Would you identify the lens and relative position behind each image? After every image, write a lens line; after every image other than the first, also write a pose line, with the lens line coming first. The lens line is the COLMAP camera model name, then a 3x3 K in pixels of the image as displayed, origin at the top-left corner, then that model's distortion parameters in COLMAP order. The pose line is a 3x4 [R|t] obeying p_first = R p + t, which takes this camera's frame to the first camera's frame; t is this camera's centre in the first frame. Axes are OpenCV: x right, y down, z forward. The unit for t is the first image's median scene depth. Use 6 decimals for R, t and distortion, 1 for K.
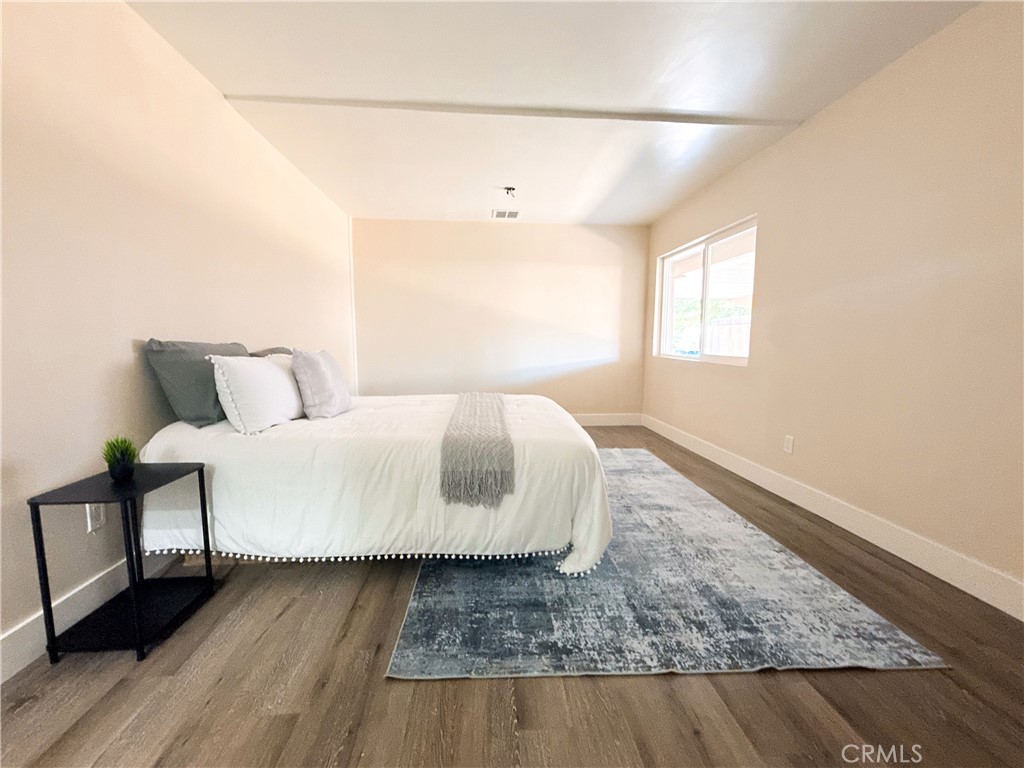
lens RADIAL K [[407.2, 0, 493.0], [0, 407.2, 387.3], [0, 0, 1]] dist [0.000027, -0.000030]
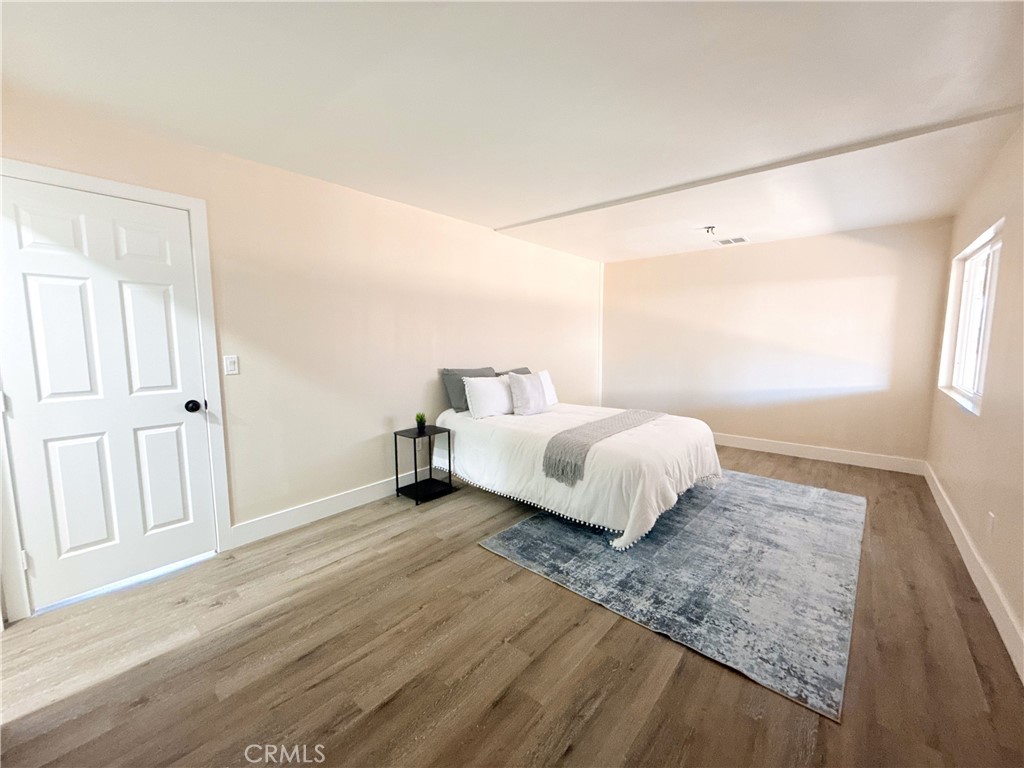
lens RADIAL K [[404.8, 0, 510.3], [0, 404.8, 388.4], [0, 0, 1]] dist [0.000681, 0.000012]
pose [[0.716569, 0.077380, -0.693211, 0.880740], [-0.072296, 0.996714, 0.036526, -0.116827], [0.693760, 0.023943, 0.719809, -0.279642]]
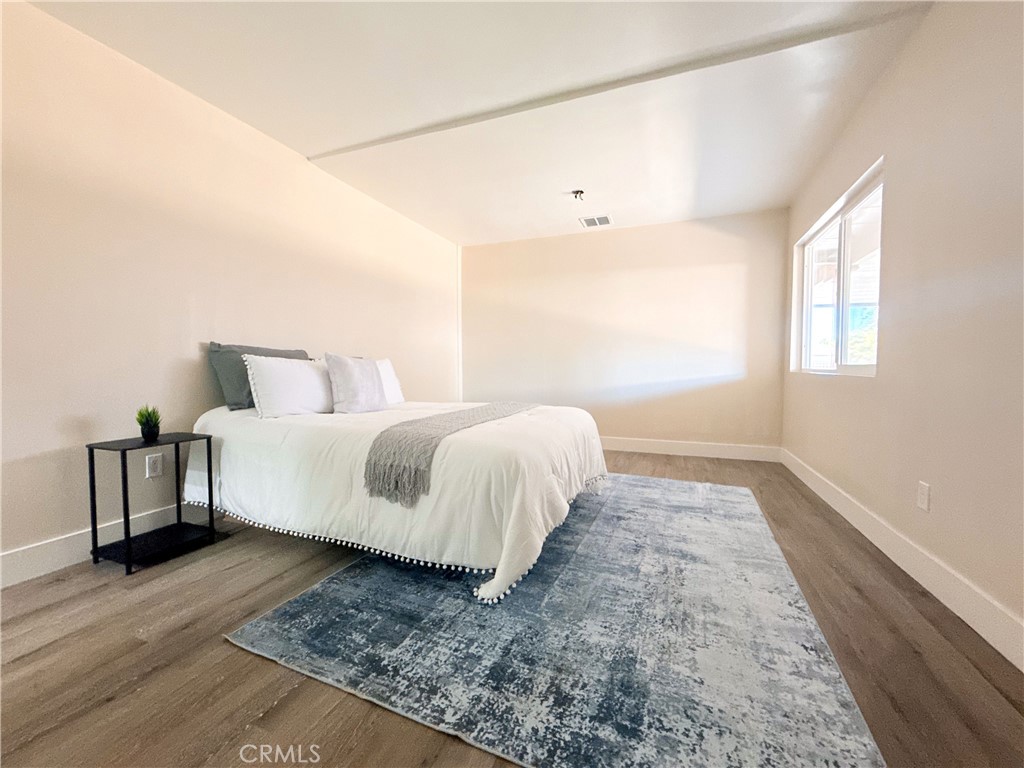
lens RADIAL K [[404.8, 0, 510.3], [0, 404.8, 388.4], [0, 0, 1]] dist [0.000681, 0.000012]
pose [[0.904855, 0.019302, -0.425282, 0.615664], [-0.048395, 0.997160, -0.057710, 0.062175], [0.422960, 0.072801, 0.903219, 0.223704]]
